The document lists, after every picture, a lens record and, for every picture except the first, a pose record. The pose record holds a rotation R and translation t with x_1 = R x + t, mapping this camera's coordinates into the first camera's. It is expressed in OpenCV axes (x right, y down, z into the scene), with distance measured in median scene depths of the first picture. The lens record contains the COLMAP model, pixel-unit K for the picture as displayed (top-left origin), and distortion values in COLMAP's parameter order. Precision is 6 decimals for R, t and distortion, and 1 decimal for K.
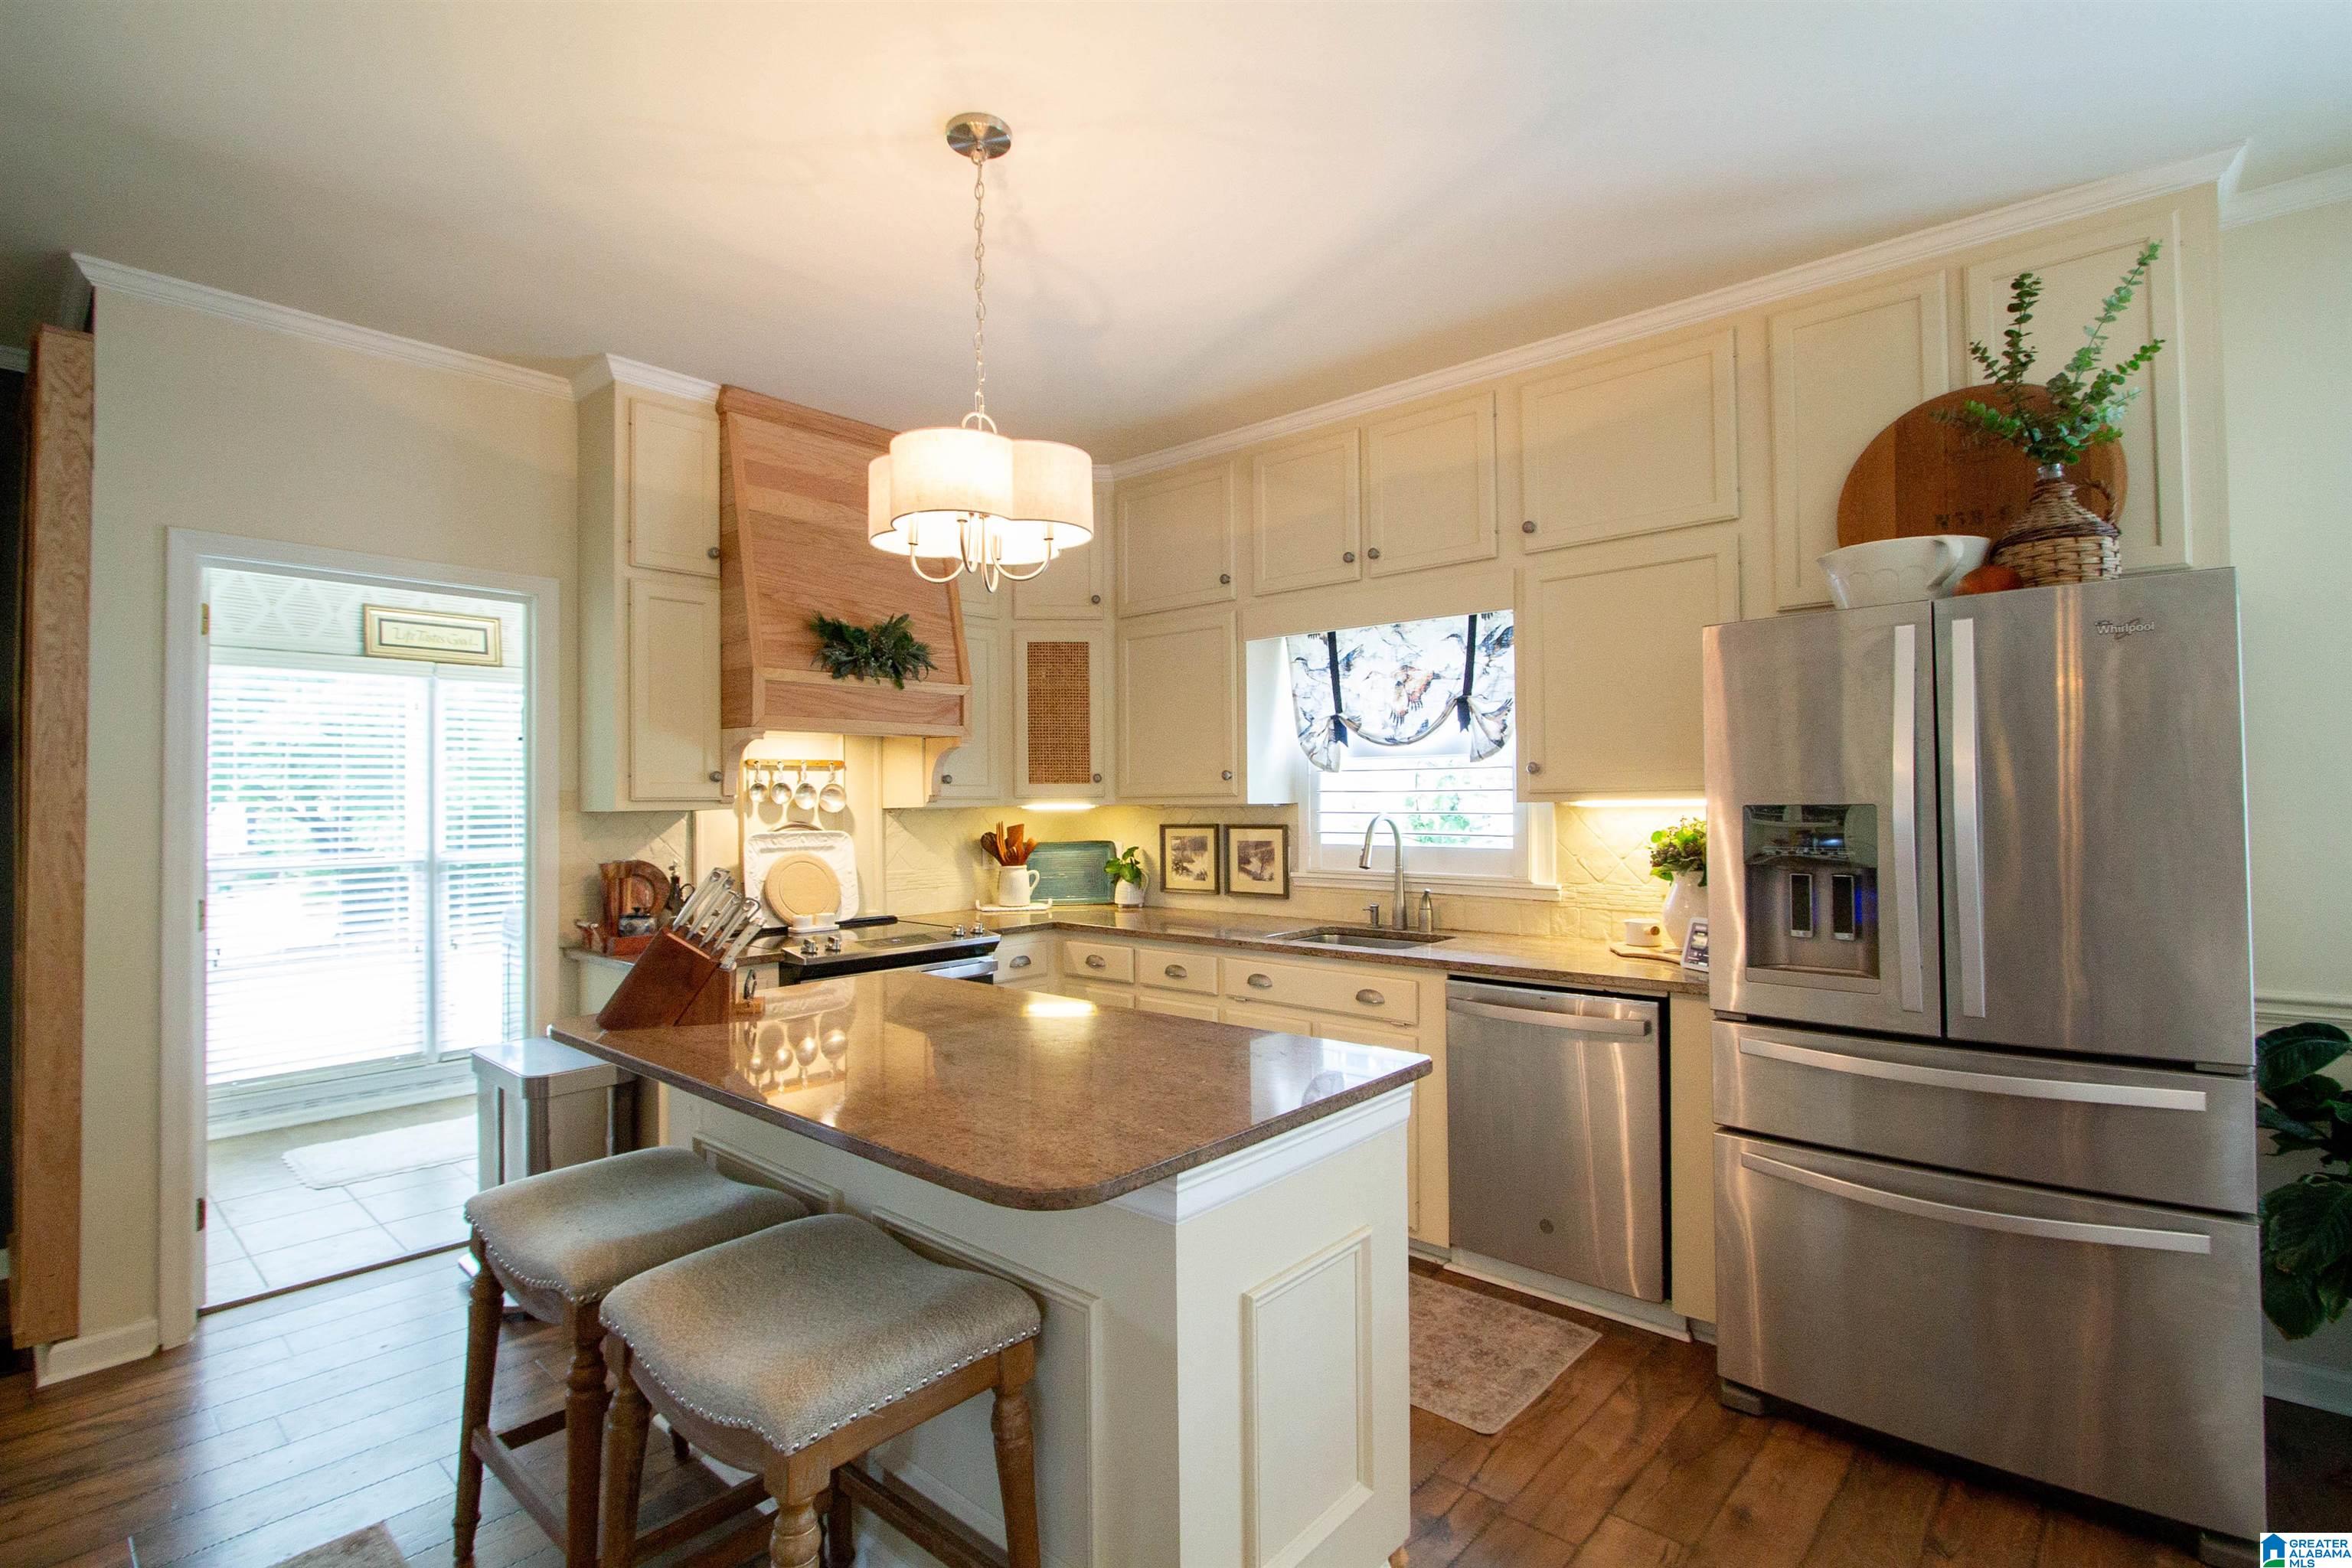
lens RADIAL K [[1103.5, 0, 1188.1], [0, 1103.5, 784.8], [0, 0, 1]] dist [-0.019810, 0.000256]
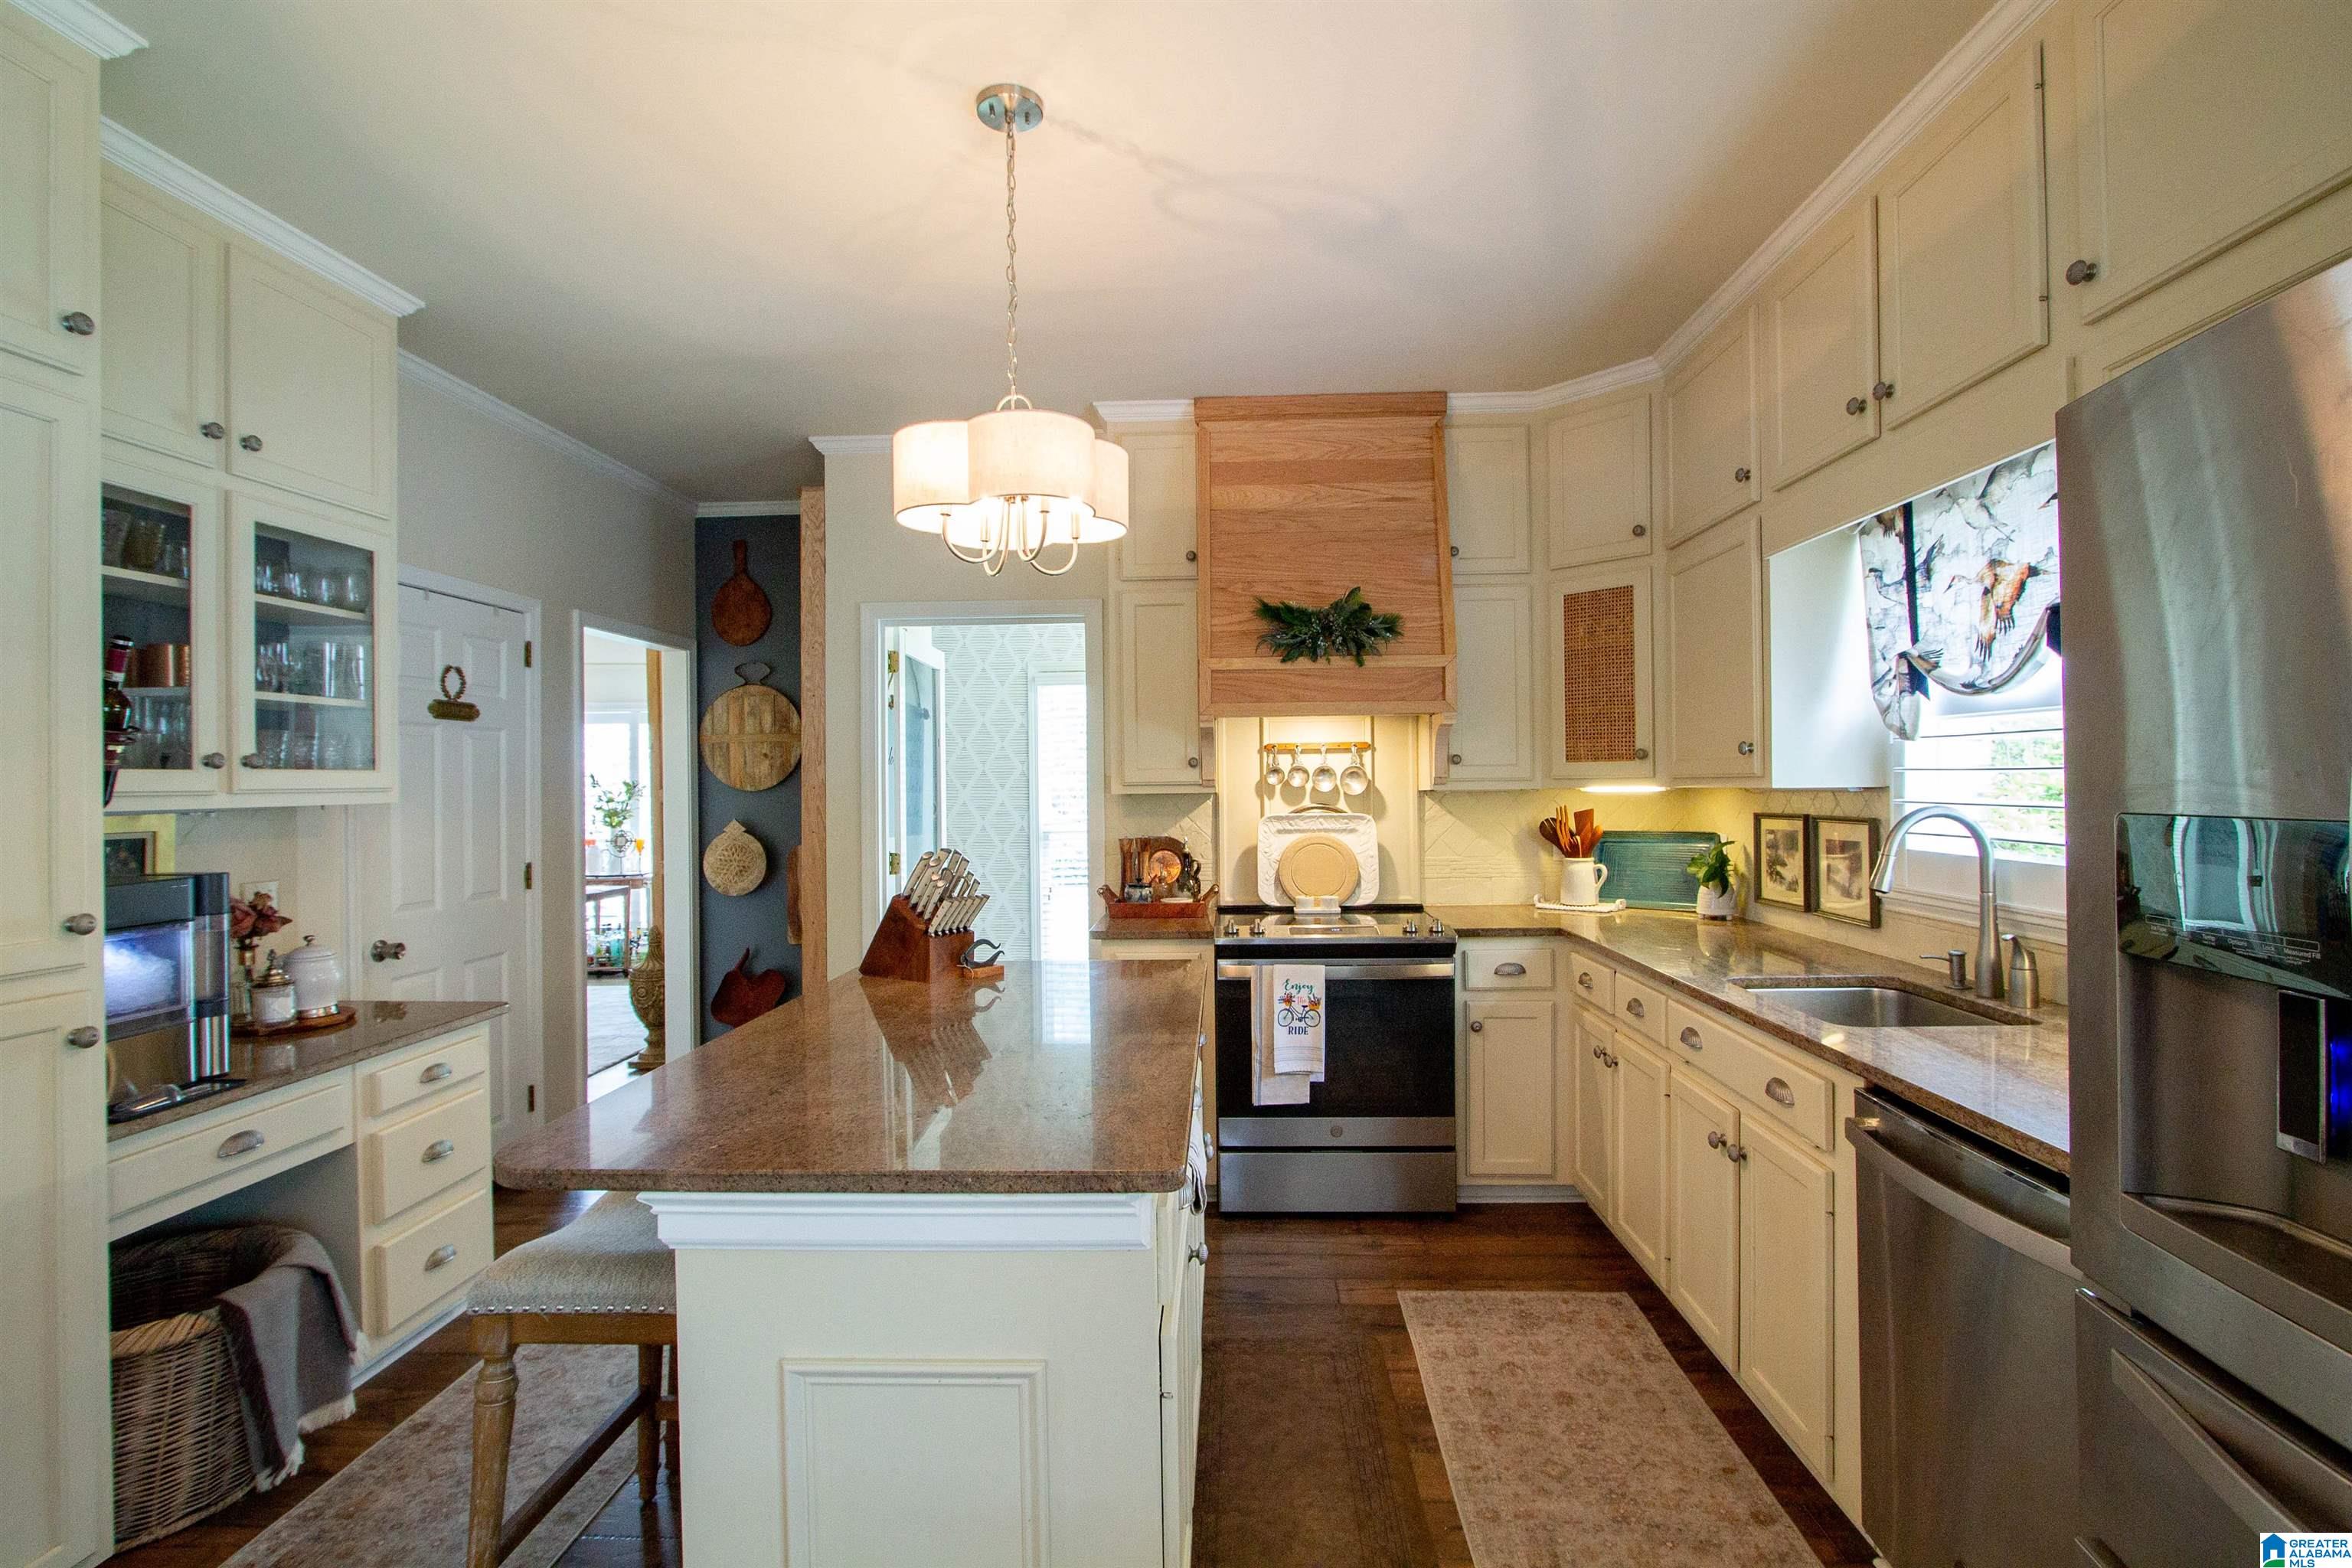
lens RADIAL K [[1095.0, 0, 1176.0], [0, 1095.0, 784.0], [0, 0, 1]] dist [-0.025525, -0.000023]
pose [[0.636287, 0.000260, -0.771452, 0.346962], [0.017740, 0.999731, 0.014969, -0.002387], [0.771248, -0.023210, 0.636111, 0.262313]]
